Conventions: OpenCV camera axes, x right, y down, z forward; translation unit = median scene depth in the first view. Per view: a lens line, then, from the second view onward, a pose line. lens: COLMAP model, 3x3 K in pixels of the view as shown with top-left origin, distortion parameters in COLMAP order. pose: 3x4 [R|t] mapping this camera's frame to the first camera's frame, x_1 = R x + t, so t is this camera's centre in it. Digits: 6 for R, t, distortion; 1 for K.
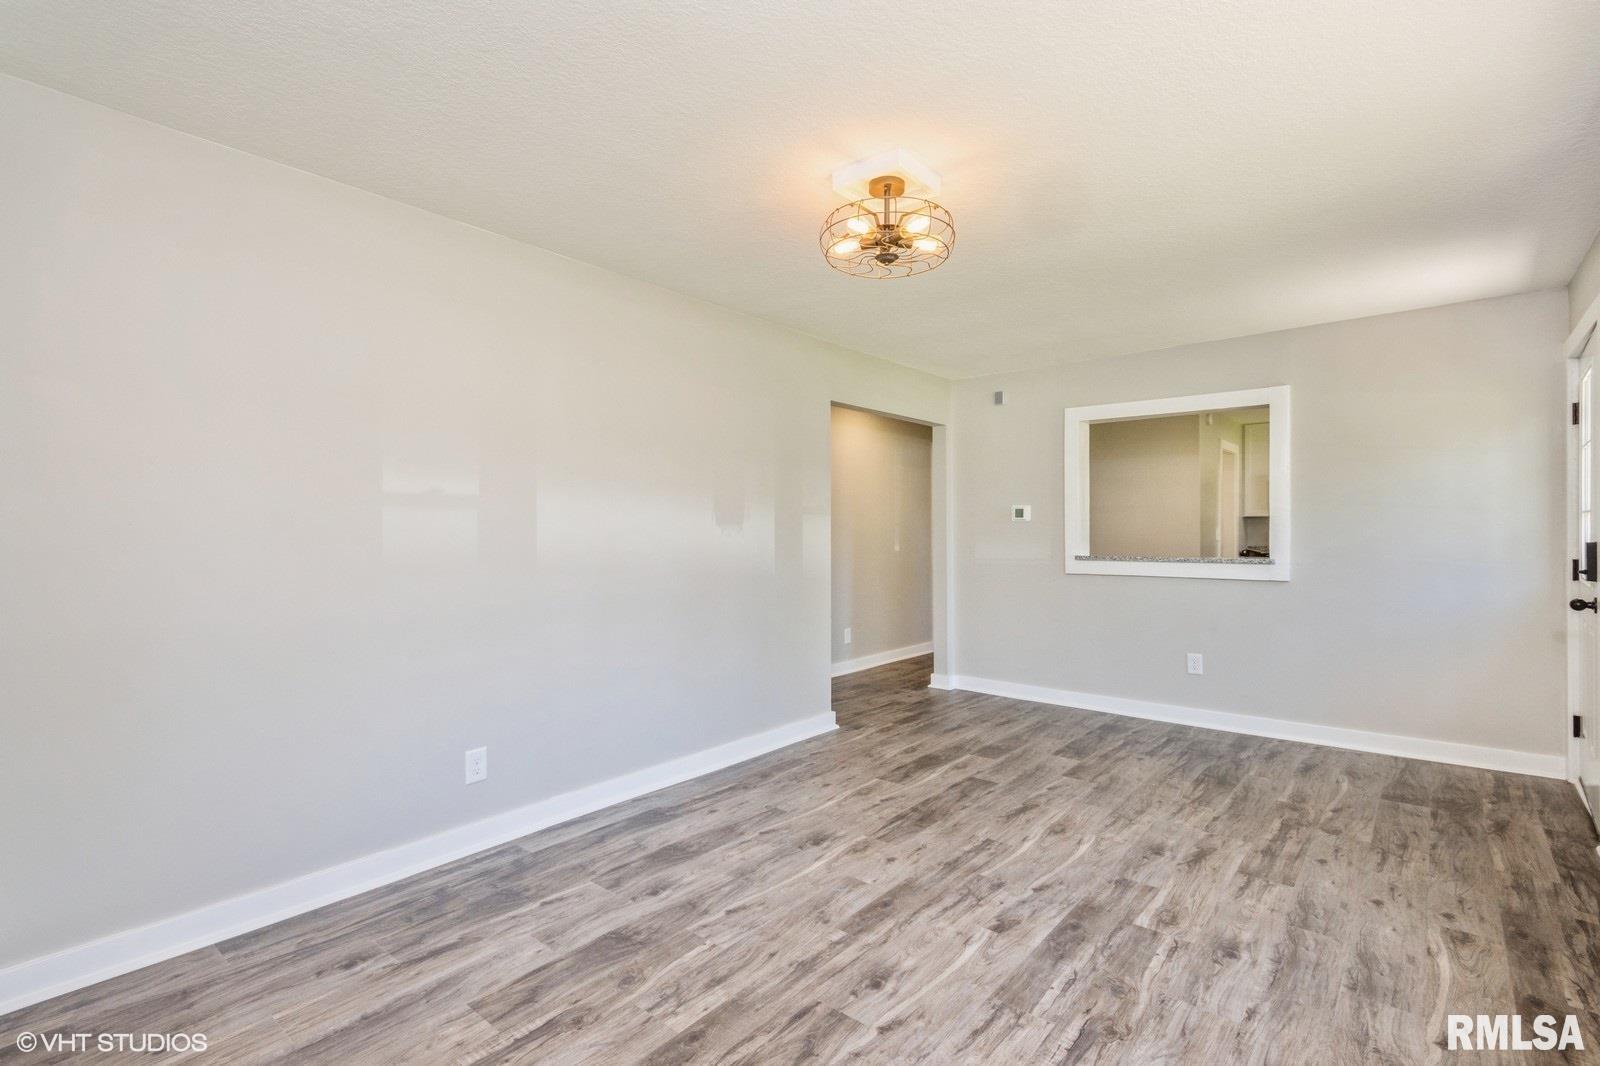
lens RADIAL K [[747.3, 0, 810.1], [0, 747.3, 530.1], [0, 0, 1]] dist [0.041584, -0.017688]
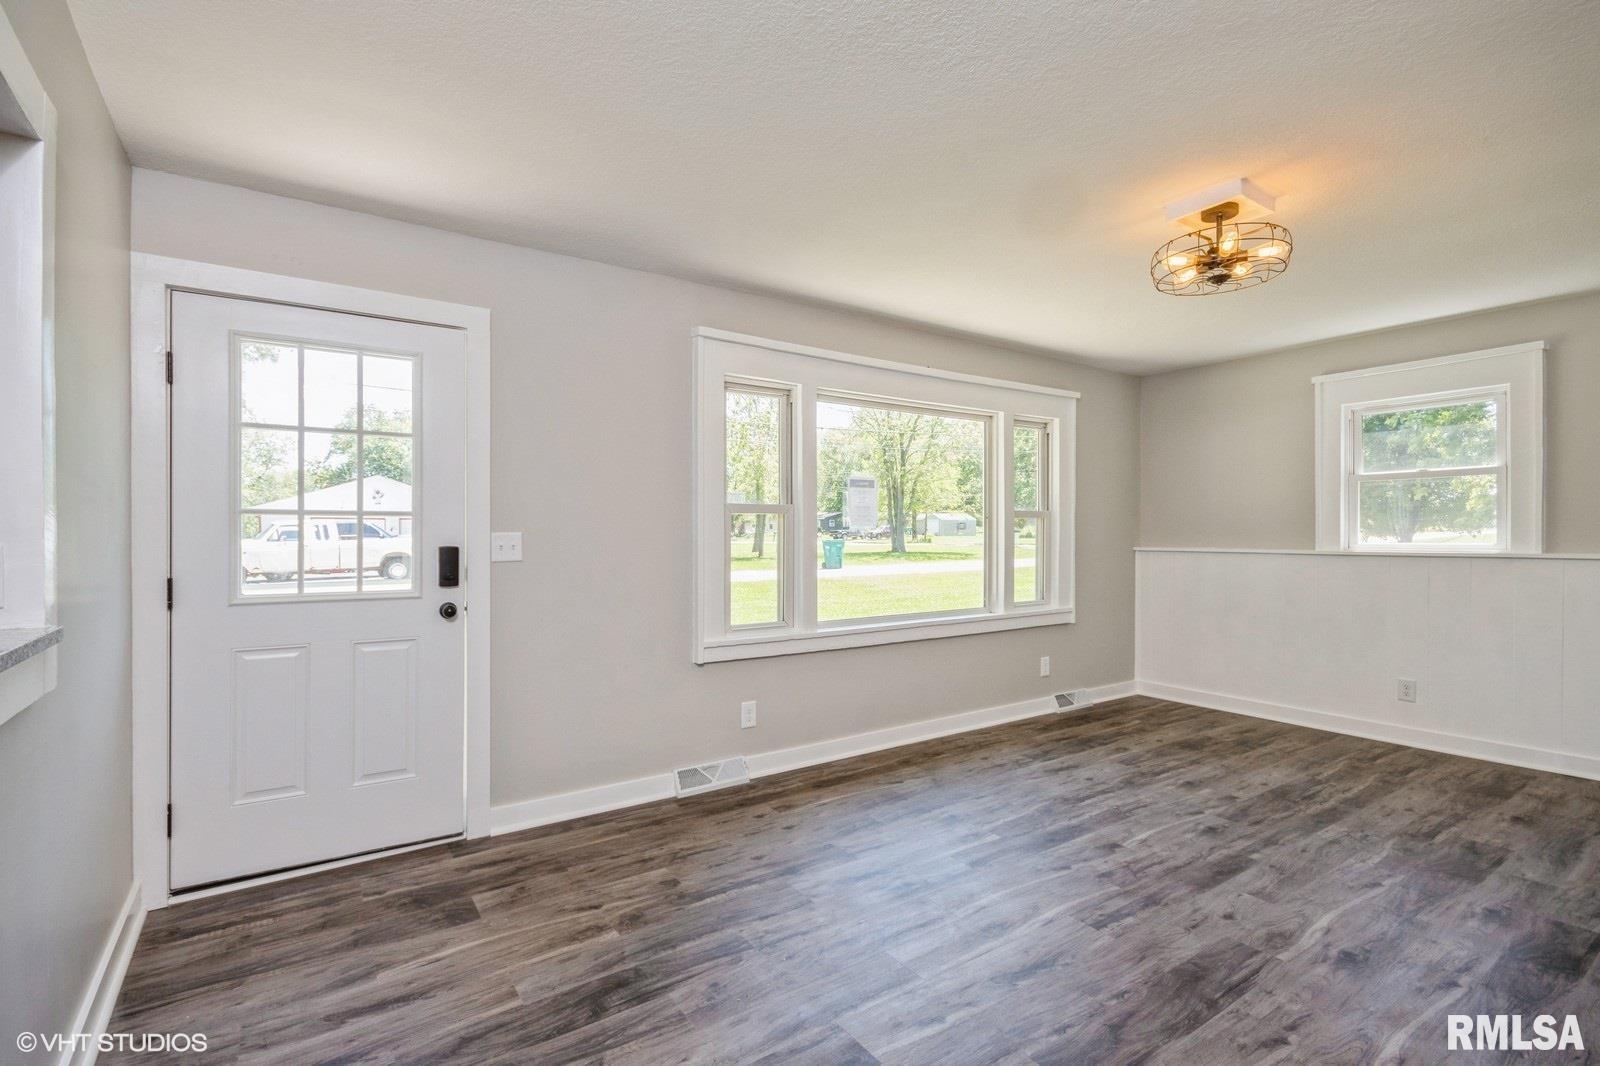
lens RADIAL K [[741.4, 0, 800.0], [0, 741.4, 533.0], [0, 0, 1]] dist [0.003200, -0.000322]
pose [[-0.959545, 0.003620, 0.281532, 0.317792], [0.004232, 0.999990, 0.001568, -0.003910], [-0.281524, 0.002696, -0.959550, 1.842246]]
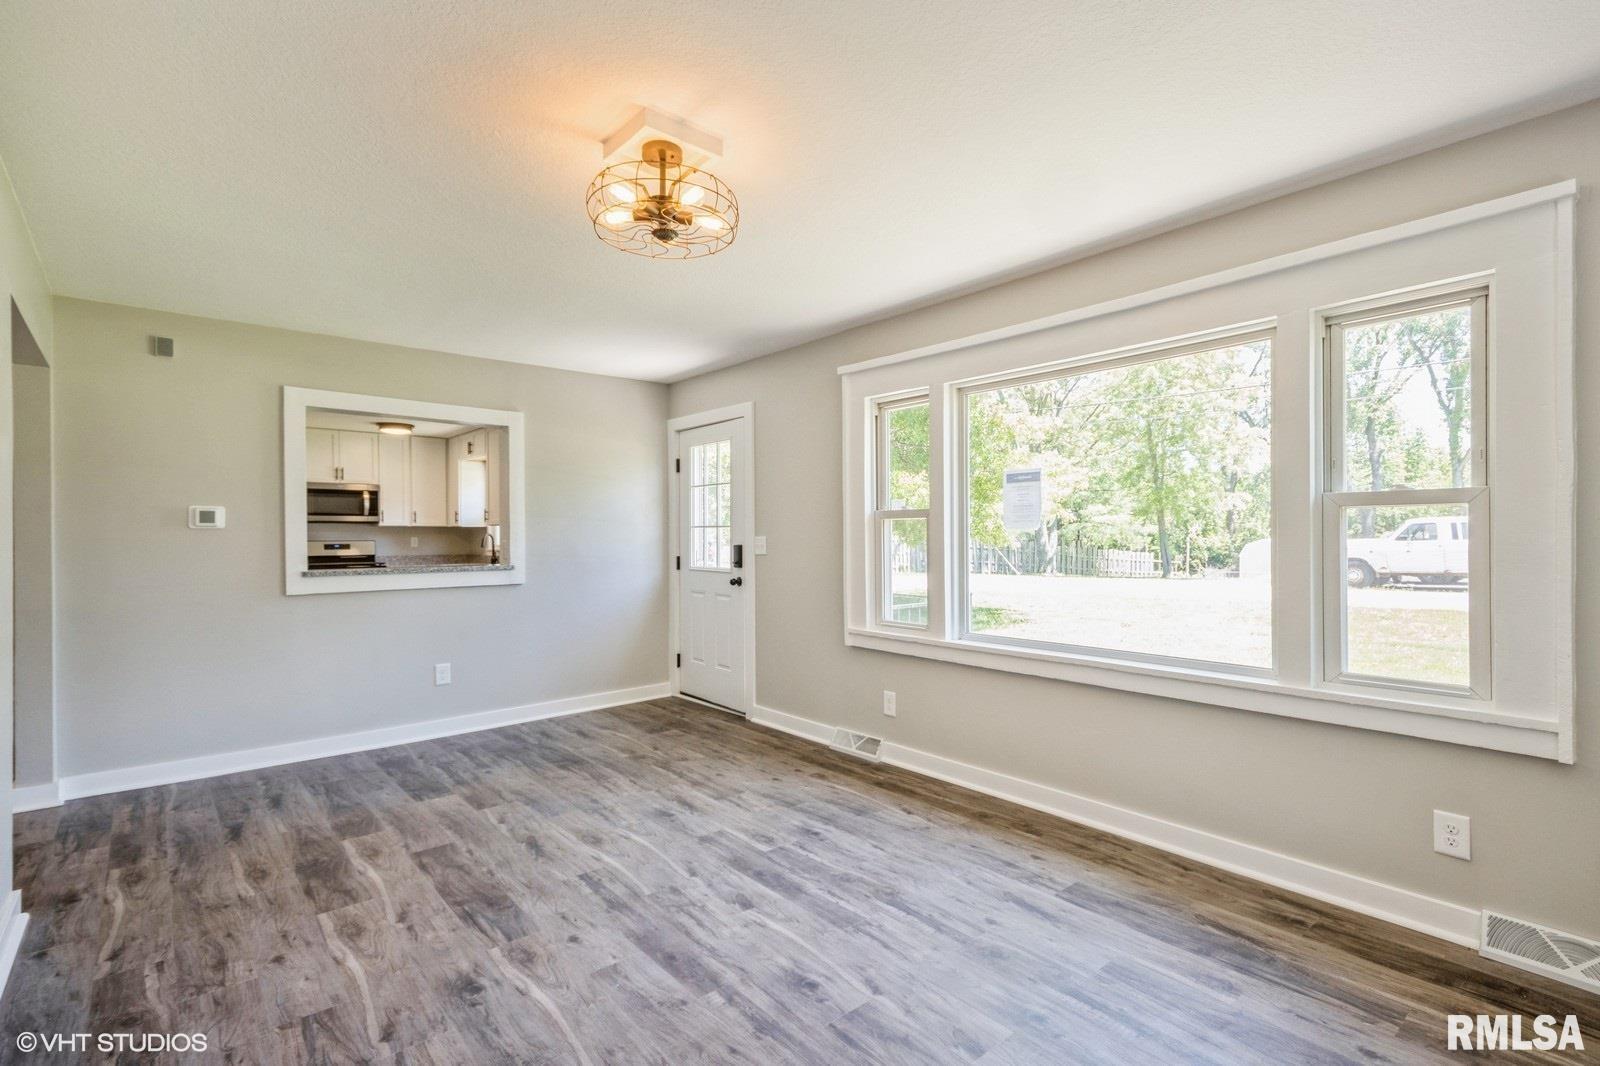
lens RADIAL K [[747.3, 0, 810.1], [0, 747.3, 530.1], [0, 0, 1]] dist [0.041584, -0.017688]
pose [[0.169879, 0.008785, 0.985426, -0.634868], [0.005279, 0.999938, -0.009824, -0.002037], [-0.985451, 0.006871, 0.169822, 0.566255]]
